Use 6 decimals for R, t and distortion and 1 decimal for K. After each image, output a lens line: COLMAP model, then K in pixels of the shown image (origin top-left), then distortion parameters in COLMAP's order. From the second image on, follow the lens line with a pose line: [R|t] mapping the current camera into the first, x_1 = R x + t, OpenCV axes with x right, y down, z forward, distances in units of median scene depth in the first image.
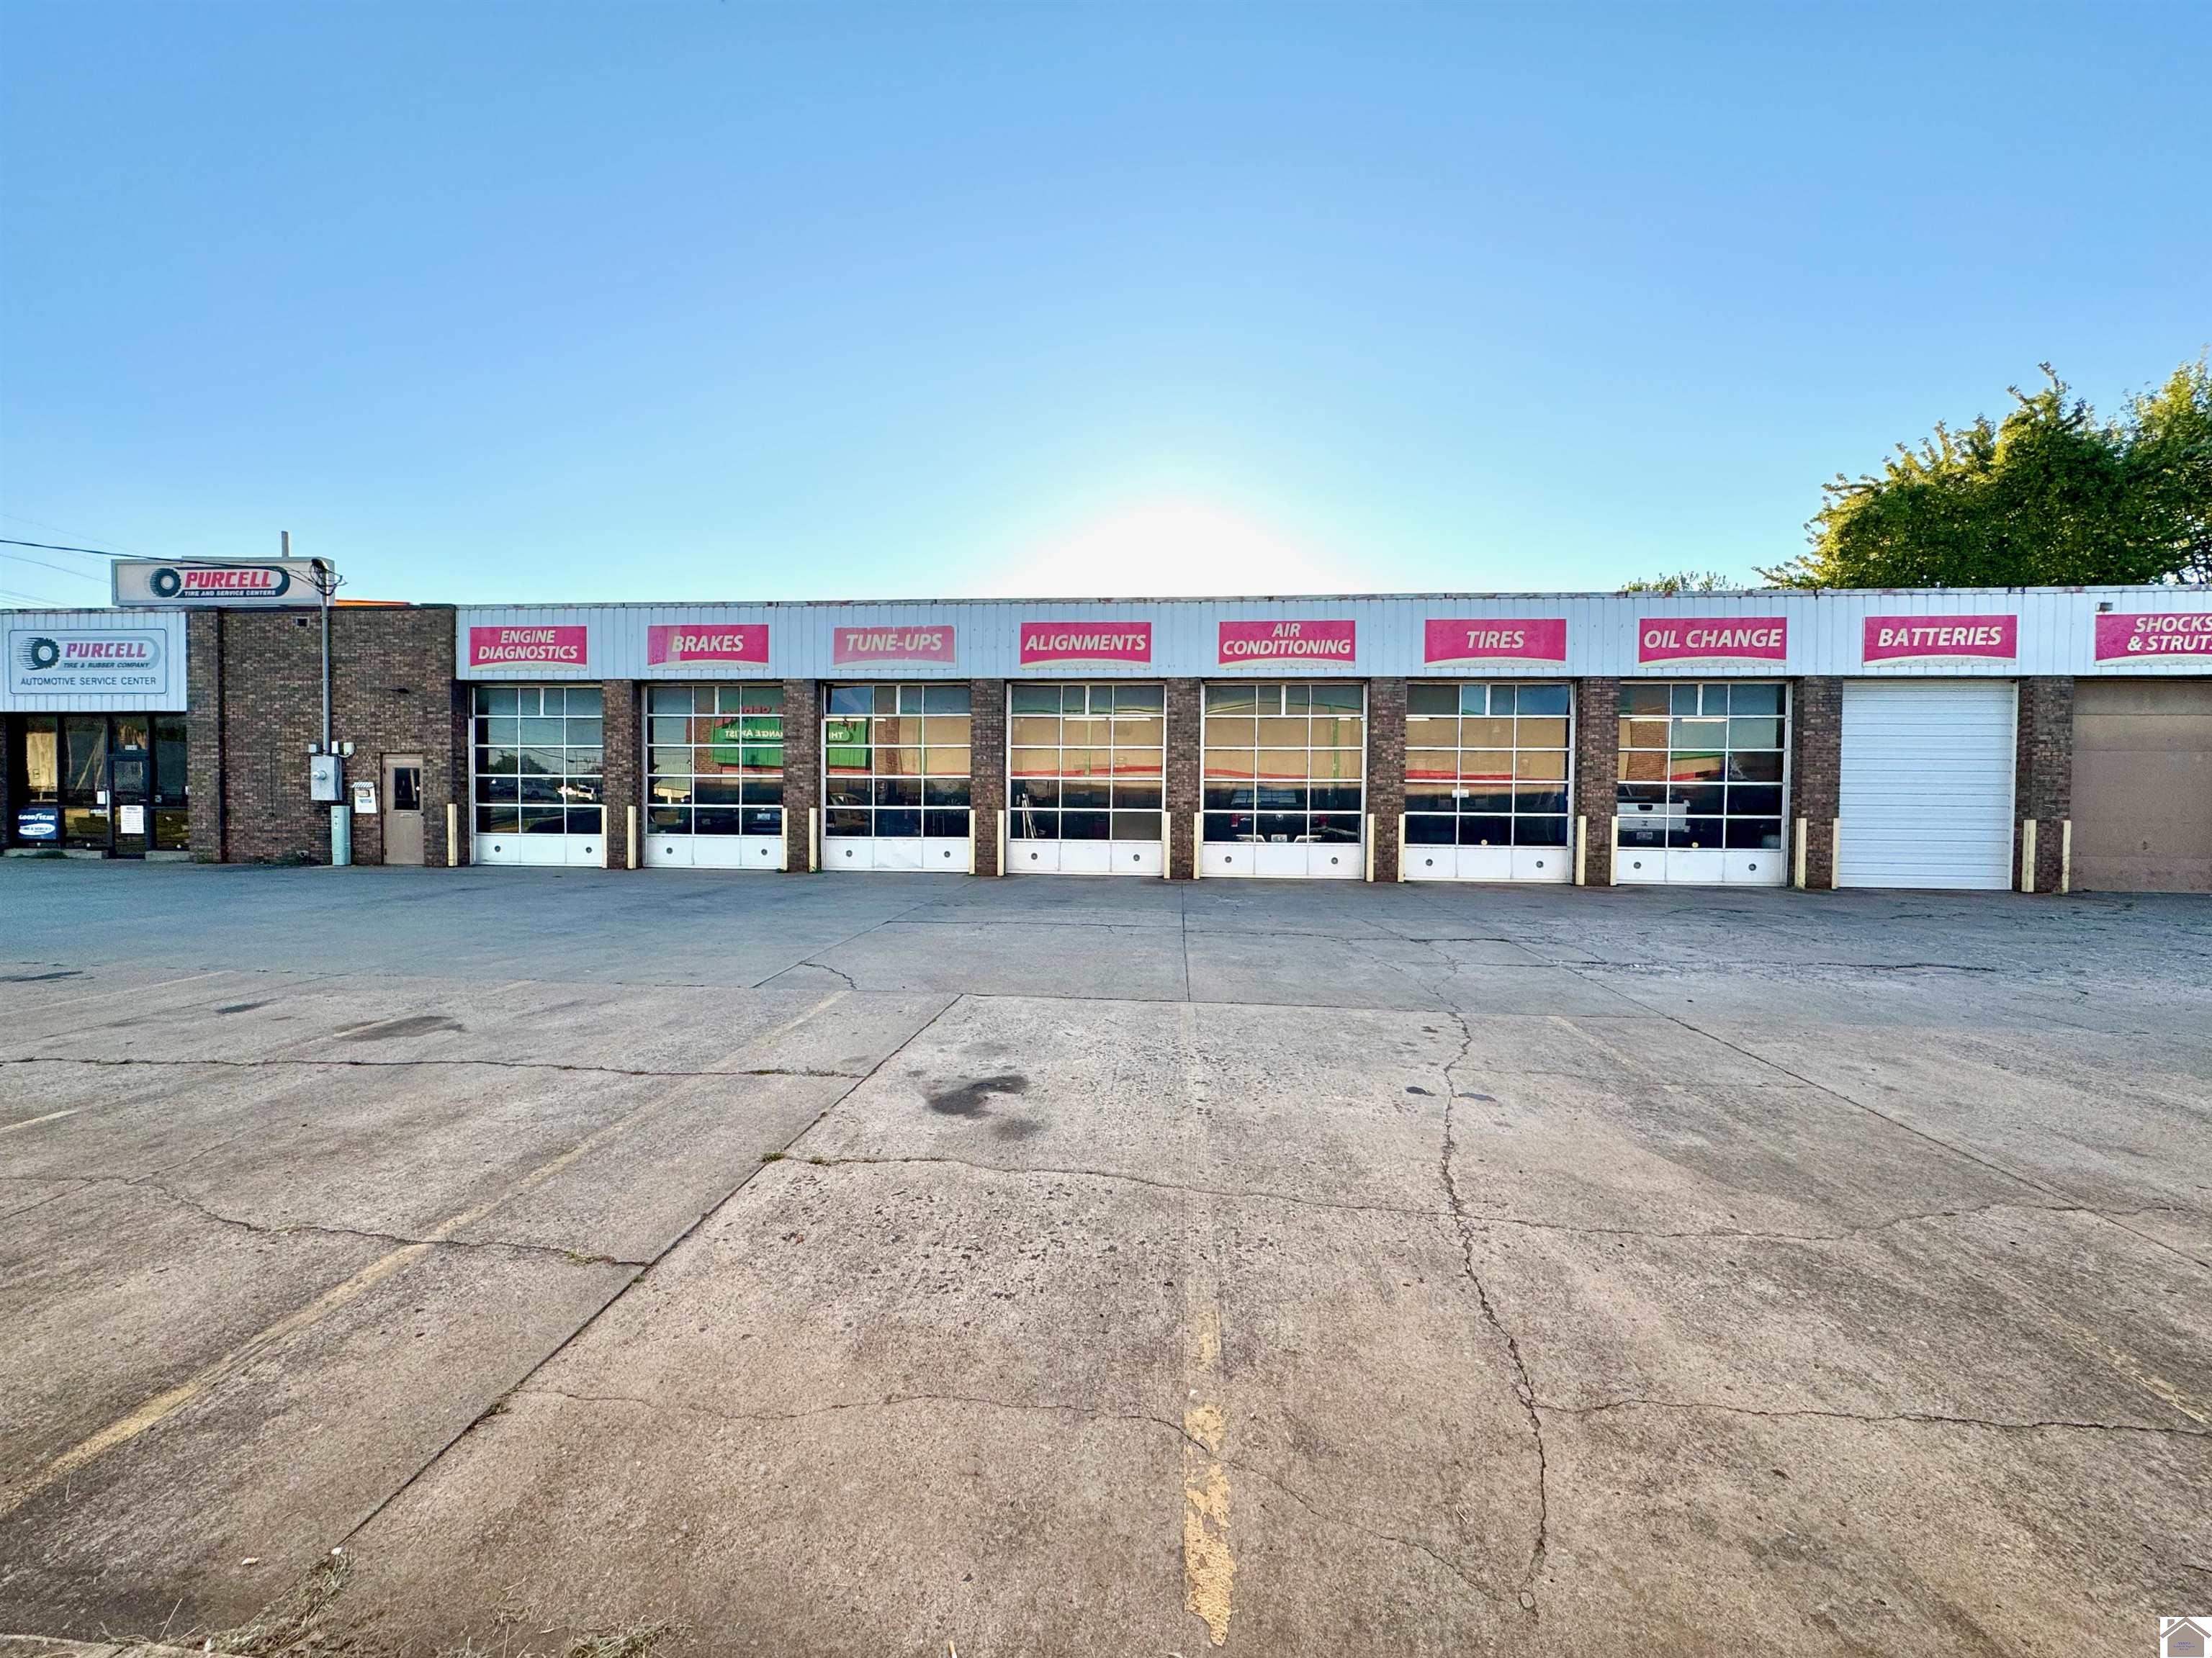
lens RADIAL K [[842.7, 0, 1062.0], [0, 842.7, 822.2], [0, 0, 1]] dist [0.001598, -0.000658]
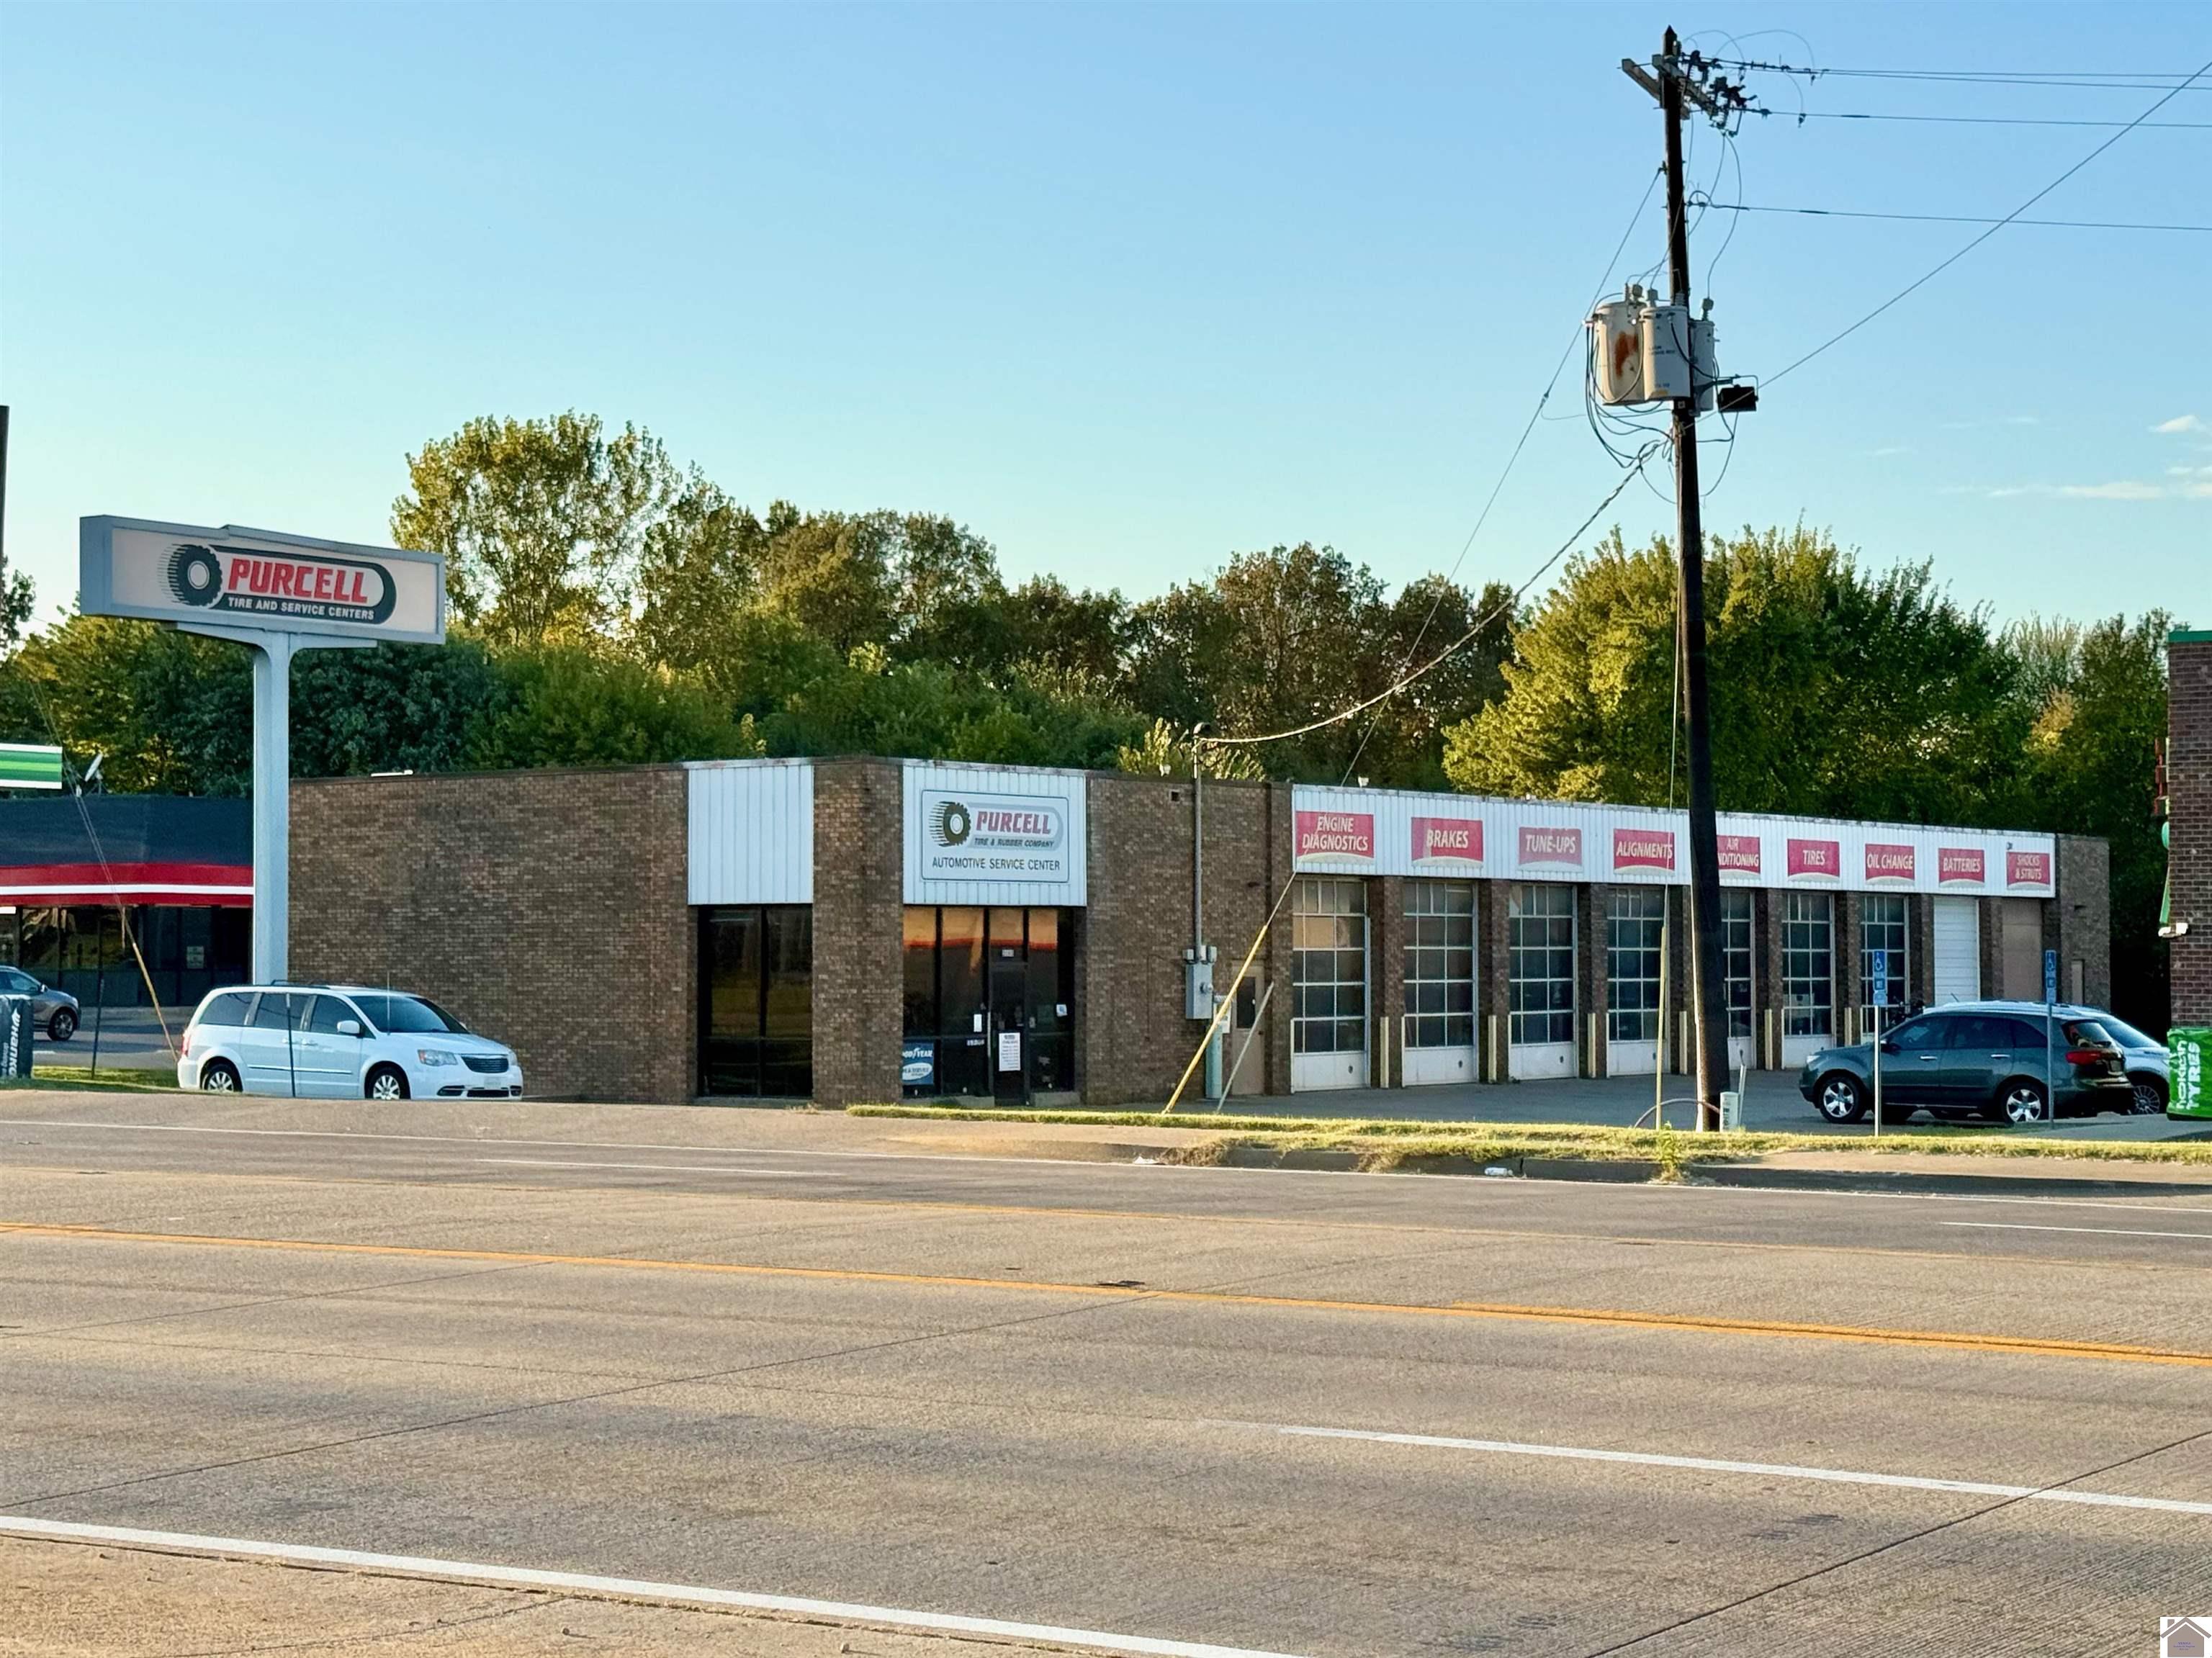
lens RADIAL K [[3952.1, 0, 1099.7], [0, 3952.1, 778.7], [0, 0, 1]] dist [0.131572, 0.000000]
pose [[0.515934, 0.029469, 0.856121, -4.107959], [0.032239, 0.998032, -0.053782, -0.053877], [-0.856021, 0.055348, 0.513969, -0.858586]]
